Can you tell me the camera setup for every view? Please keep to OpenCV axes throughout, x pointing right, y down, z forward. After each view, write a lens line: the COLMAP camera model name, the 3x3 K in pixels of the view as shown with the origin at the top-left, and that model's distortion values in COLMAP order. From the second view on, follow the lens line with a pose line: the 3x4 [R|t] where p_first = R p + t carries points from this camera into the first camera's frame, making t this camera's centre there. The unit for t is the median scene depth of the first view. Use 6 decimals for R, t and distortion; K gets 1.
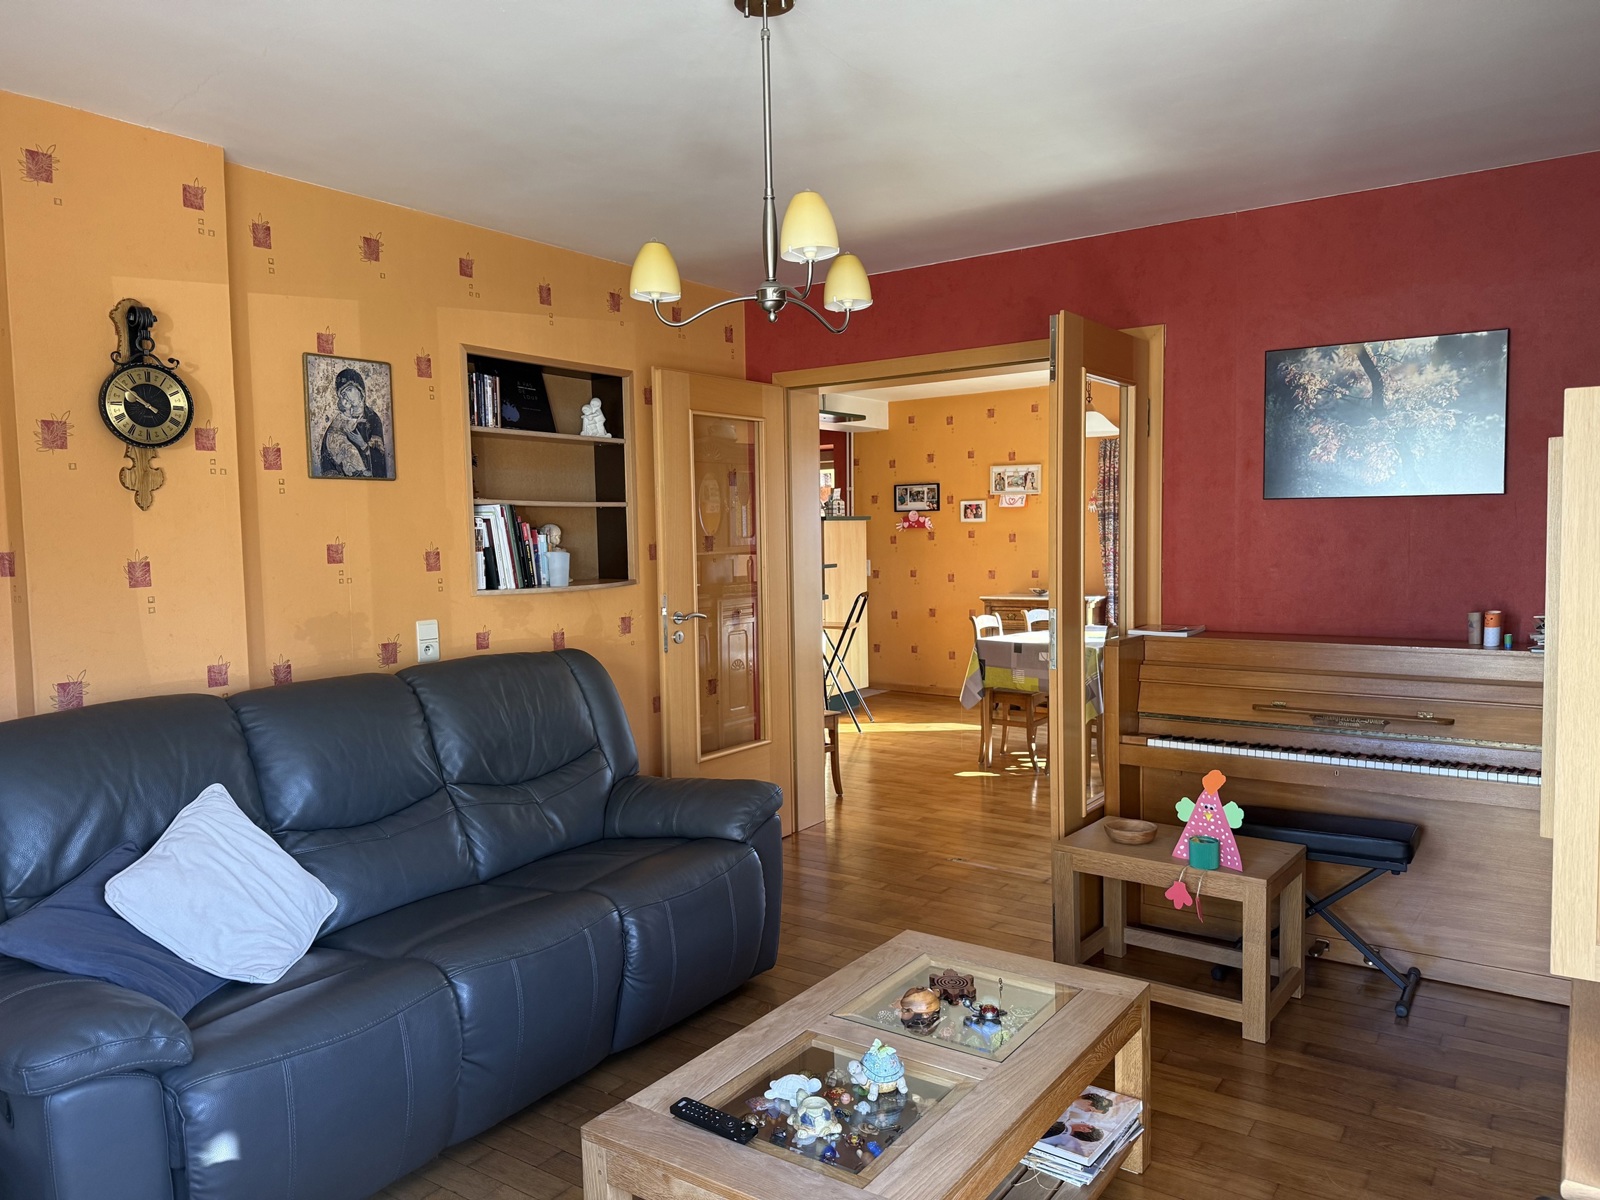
lens RADIAL K [[1131.6, 0, 790.1], [0, 1131.6, 605.9], [0, 0, 1]] dist [0.163555, -0.240844]
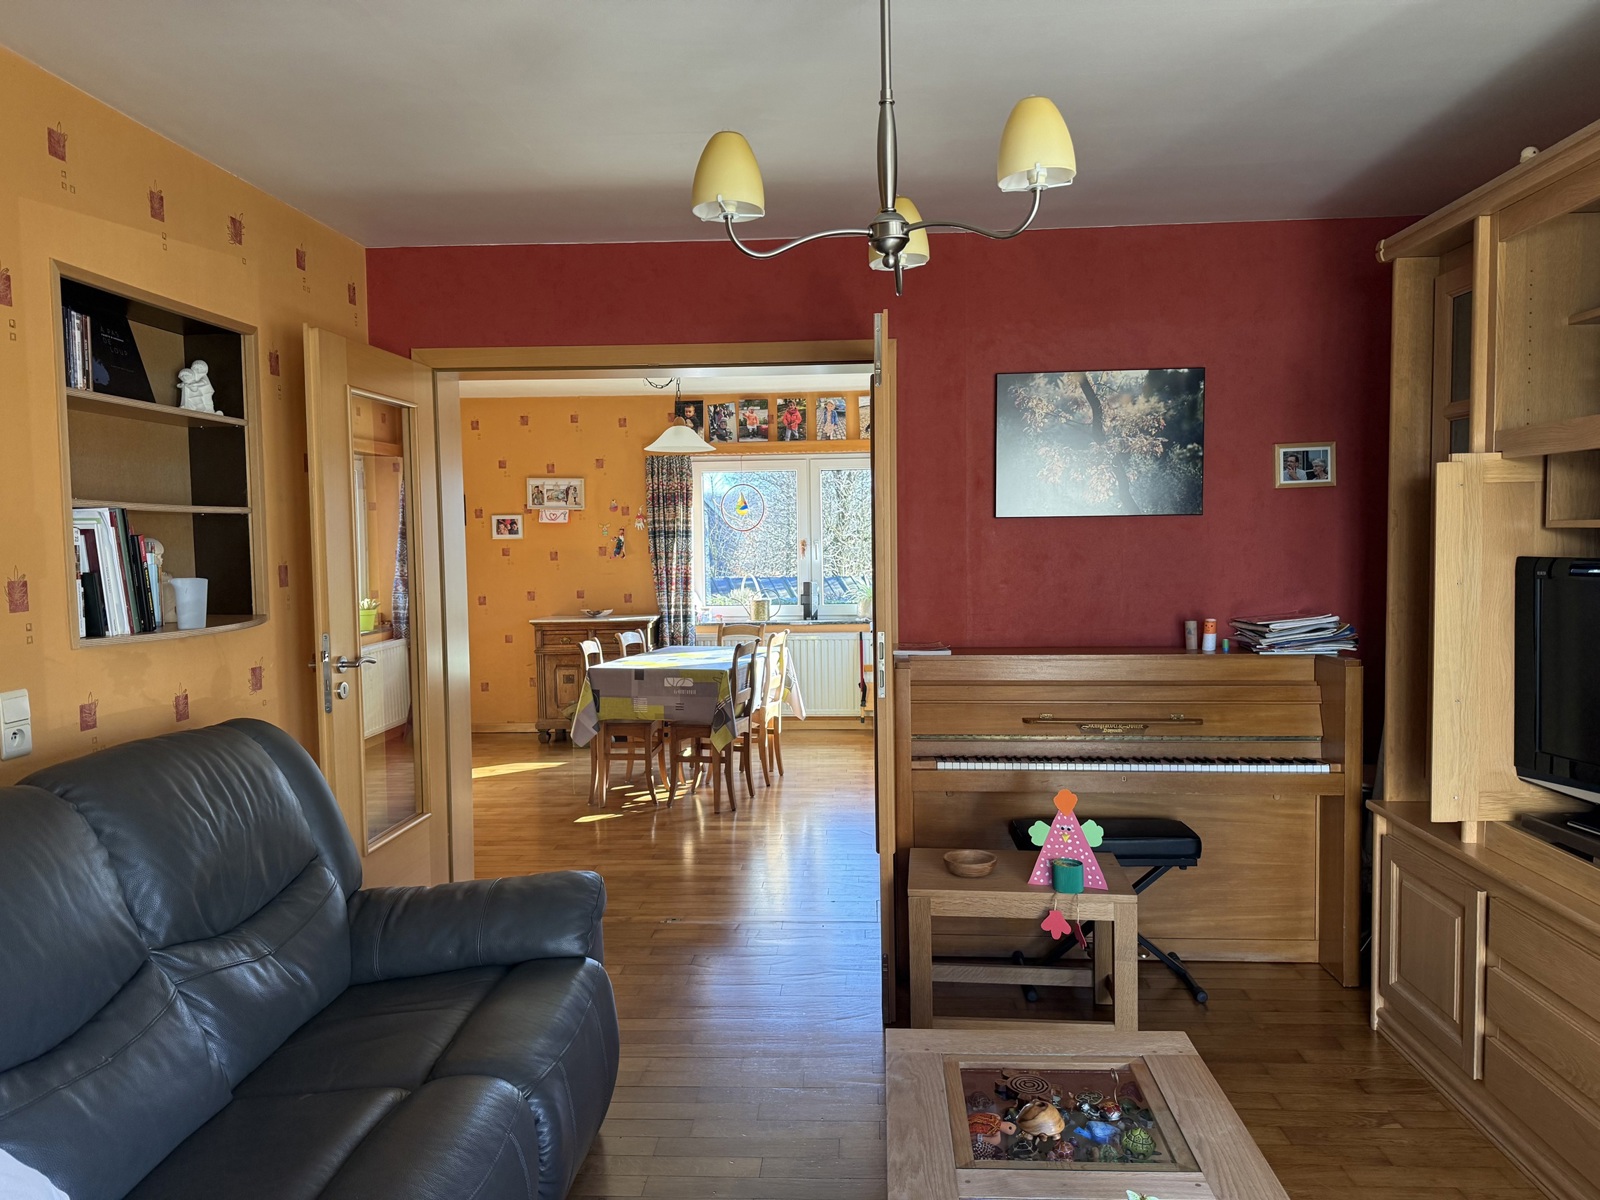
lens RADIAL K [[1131.6, 0, 790.1], [0, 1131.6, 605.9], [0, 0, 1]] dist [0.163555, -0.240844]
pose [[0.853207, -0.028071, 0.520816, -0.269876], [0.036490, 0.999316, -0.005918, -0.013835], [-0.520294, 0.024053, 0.853648, 0.226078]]
